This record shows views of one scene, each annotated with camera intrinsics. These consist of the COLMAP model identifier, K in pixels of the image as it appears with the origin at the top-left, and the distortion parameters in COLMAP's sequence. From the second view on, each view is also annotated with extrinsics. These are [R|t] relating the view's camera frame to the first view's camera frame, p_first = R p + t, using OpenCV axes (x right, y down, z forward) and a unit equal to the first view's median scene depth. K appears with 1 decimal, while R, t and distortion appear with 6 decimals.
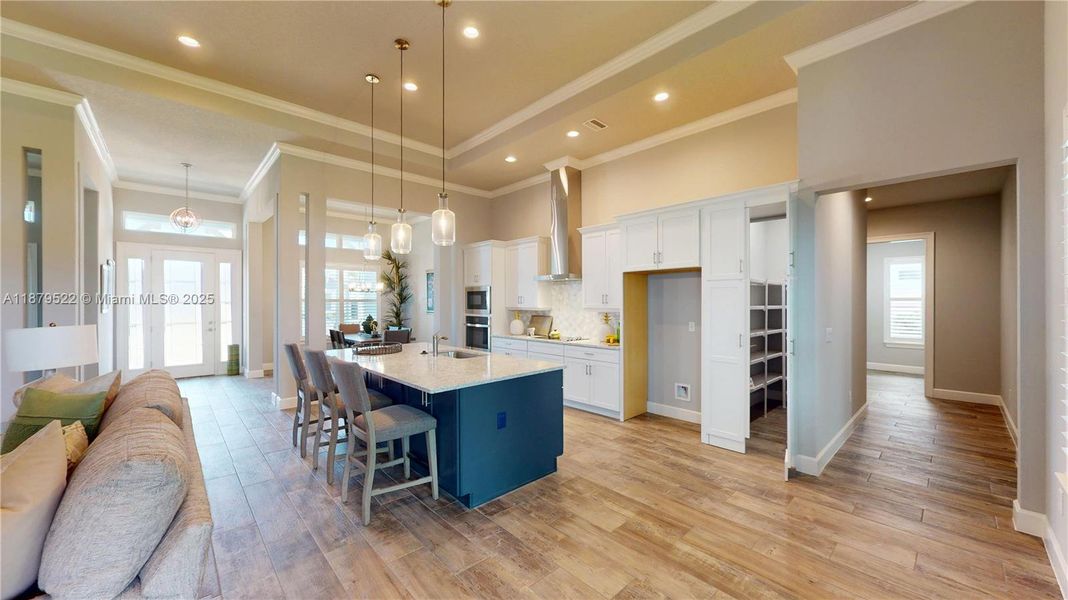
lens RADIAL K [[392.7, 0, 533.2], [0, 392.7, 301.7], [0, 0, 1]] dist [0.001754, 0.000228]
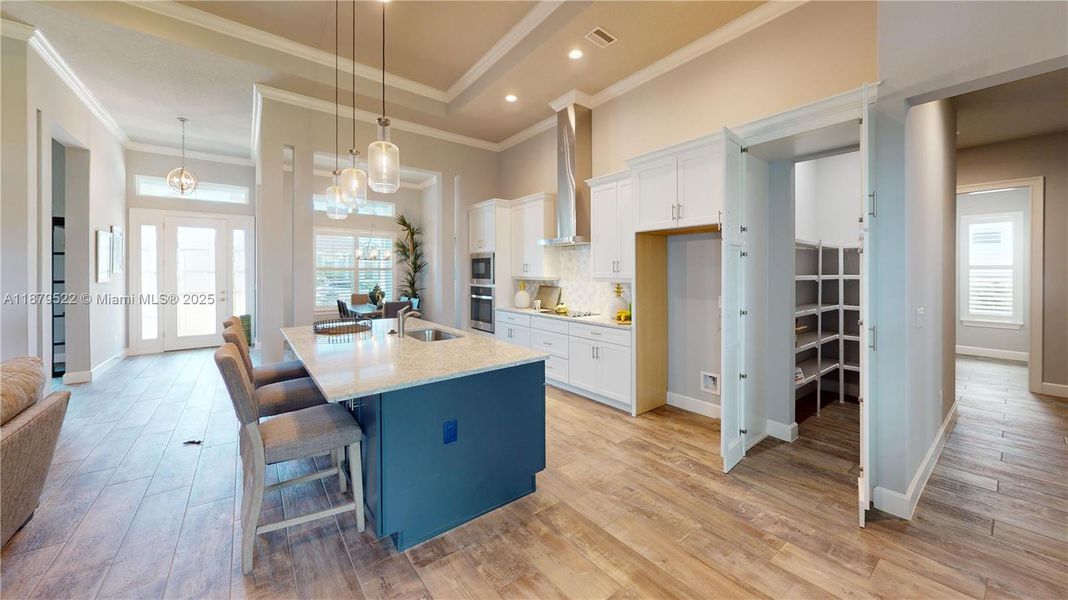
lens RADIAL K [[375.6, 0, 563.0], [0, 375.6, 296.2], [0, 0, 1]] dist [0.001206, 0.000024]
pose [[0.999266, 0.002976, -0.038183, 0.095600], [-0.000388, 0.997712, 0.067599, 0.001542], [0.038297, -0.067535, 0.996982, 0.203403]]
